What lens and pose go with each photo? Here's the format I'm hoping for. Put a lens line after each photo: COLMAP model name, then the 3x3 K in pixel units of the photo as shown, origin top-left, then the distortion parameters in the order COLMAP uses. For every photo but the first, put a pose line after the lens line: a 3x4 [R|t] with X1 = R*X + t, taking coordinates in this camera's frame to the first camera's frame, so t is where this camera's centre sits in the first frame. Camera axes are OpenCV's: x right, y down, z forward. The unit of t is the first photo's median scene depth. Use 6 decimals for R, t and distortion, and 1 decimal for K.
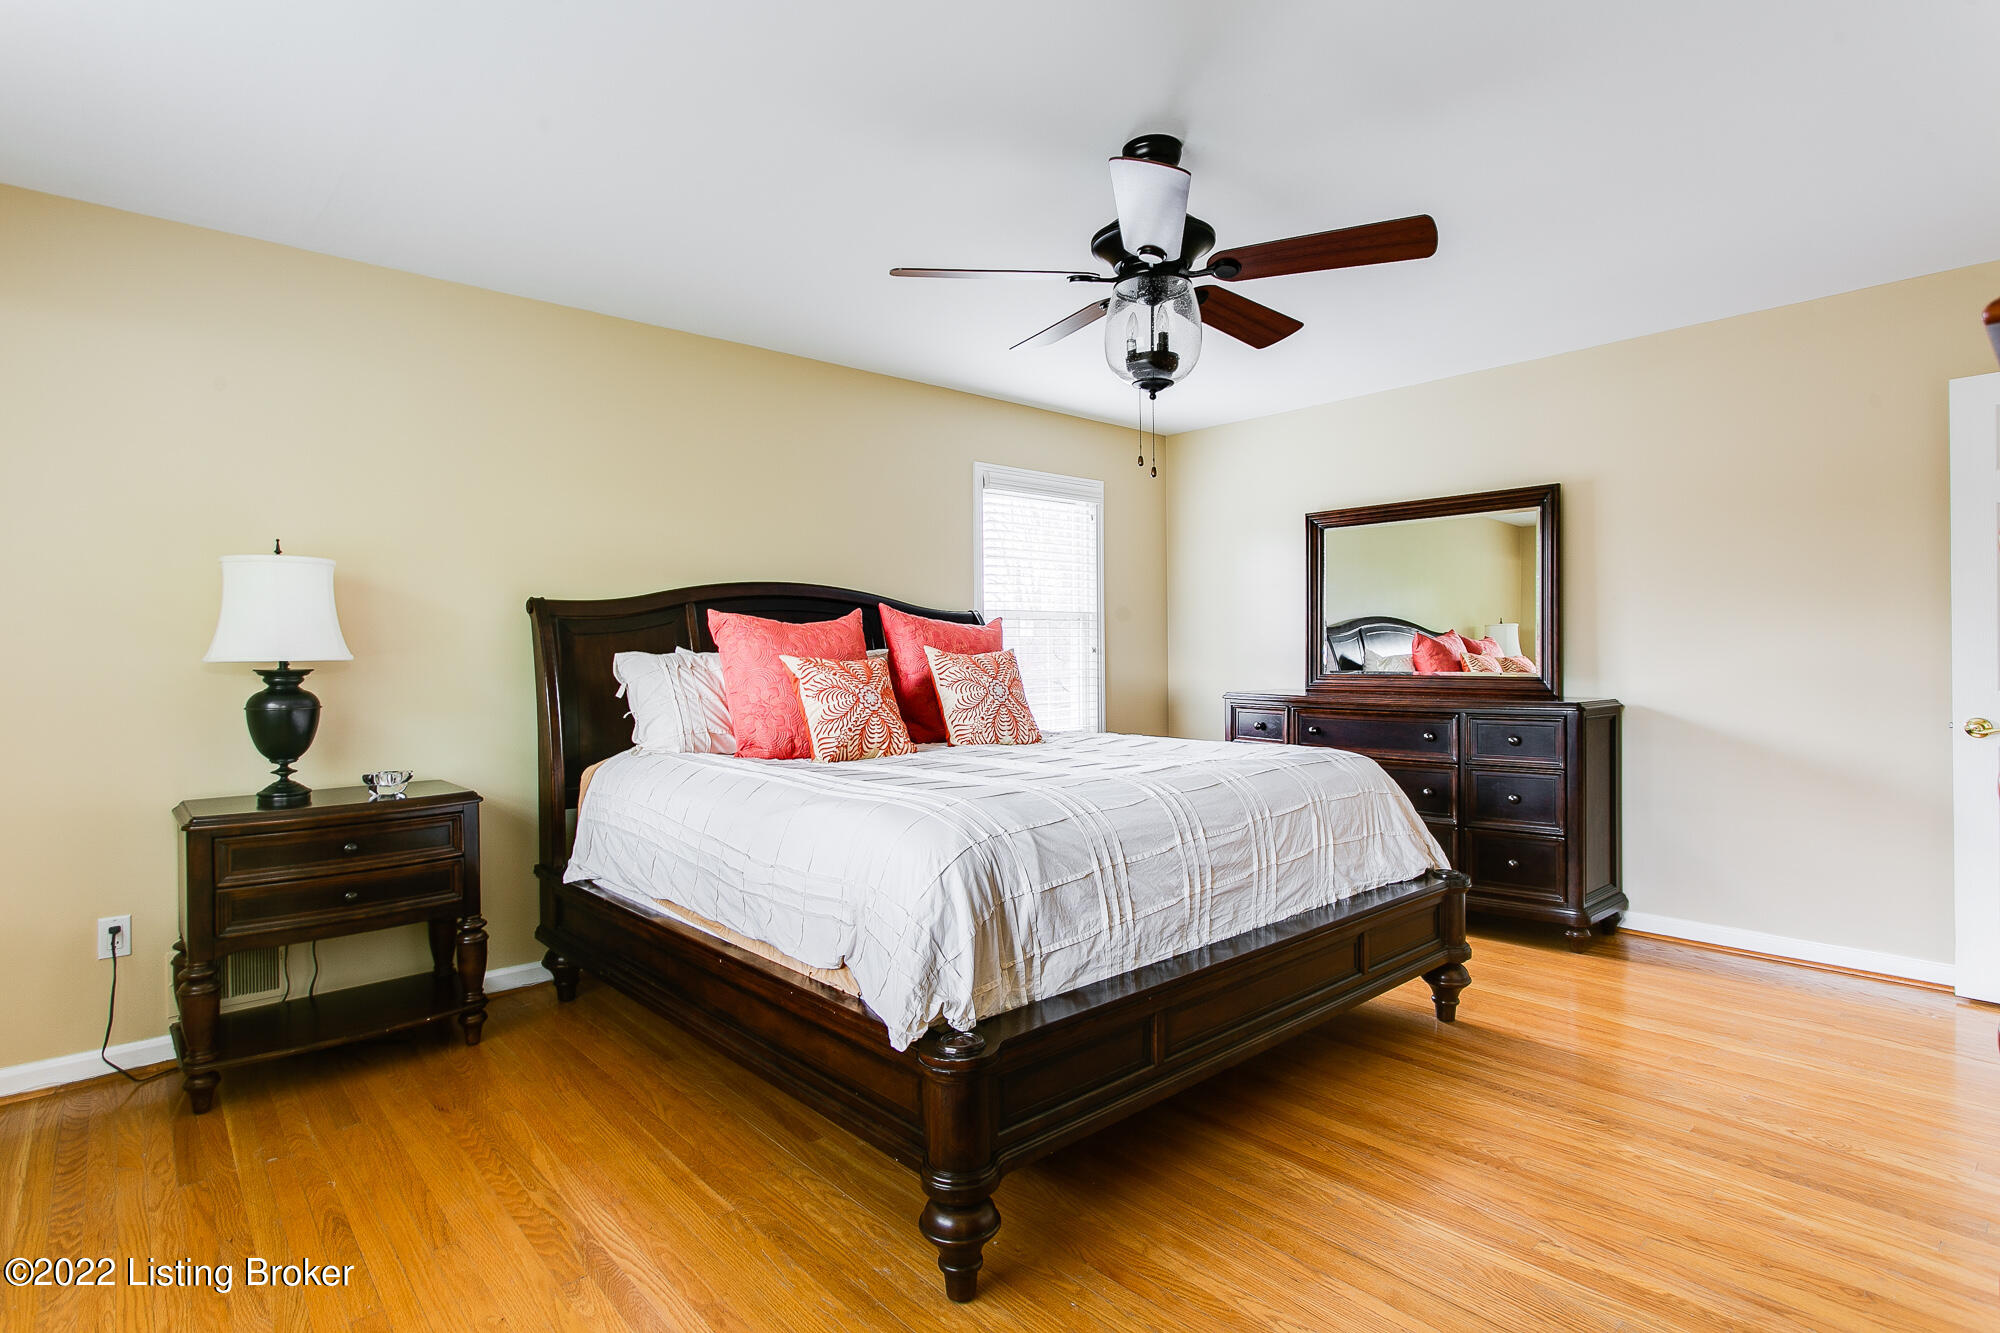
lens RADIAL K [[975.8, 0, 1004.4], [0, 975.8, 666.1], [0, 0, 1]] dist [-0.006009, -0.000251]
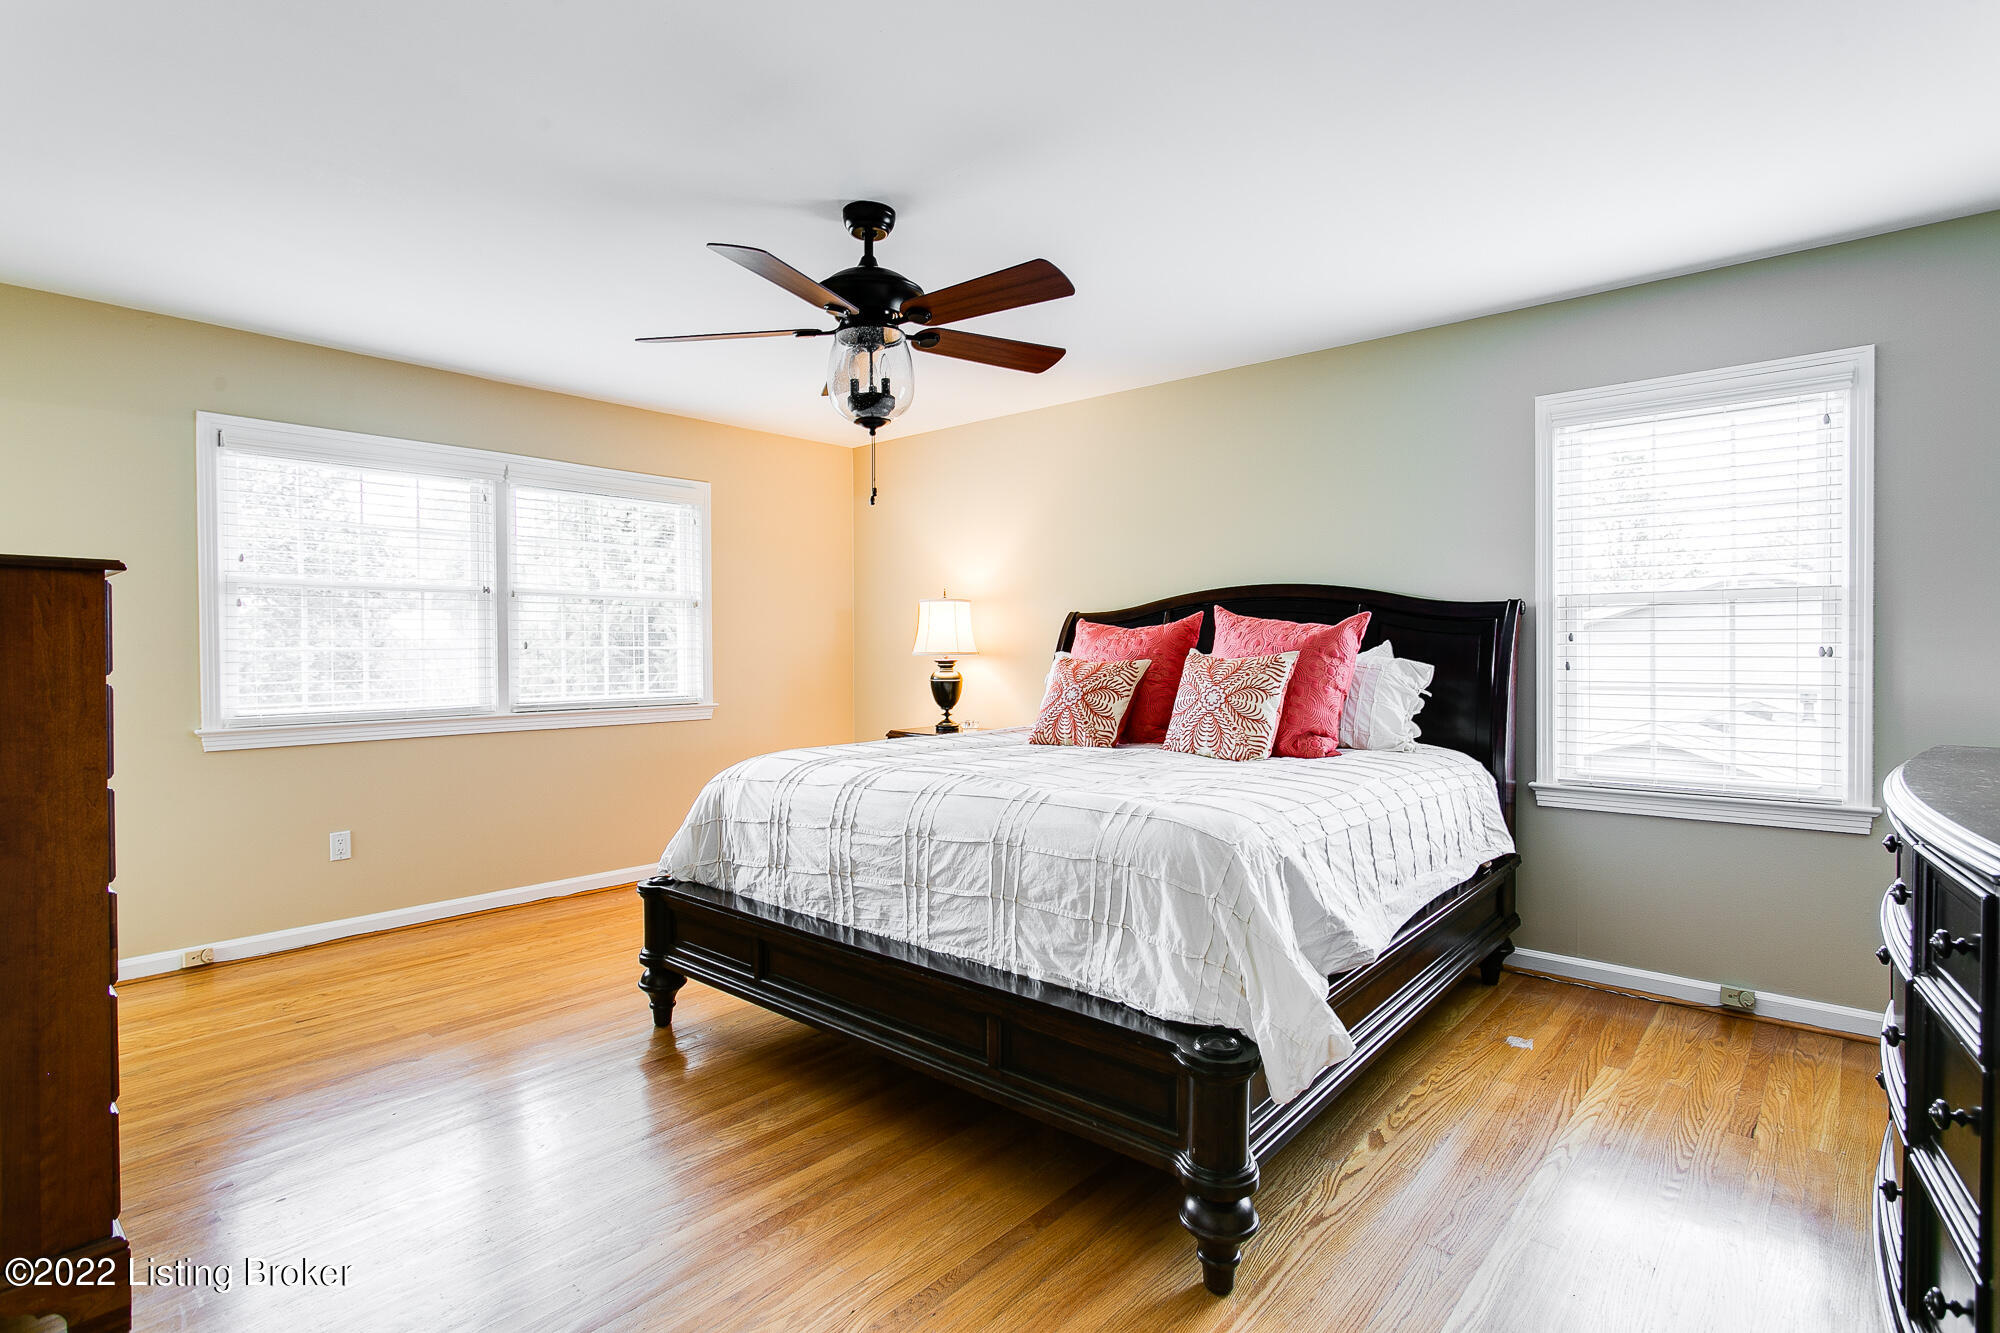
lens RADIAL K [[975.8, 0, 1004.6], [0, 975.8, 658.4], [0, 0, 1]] dist [-0.006009, -0.000251]
pose [[0.135511, 0.022749, -0.990515, 1.235345], [-0.006878, 0.999734, 0.022019, -0.043099], [0.990752, 0.003829, 0.135631, 0.951799]]
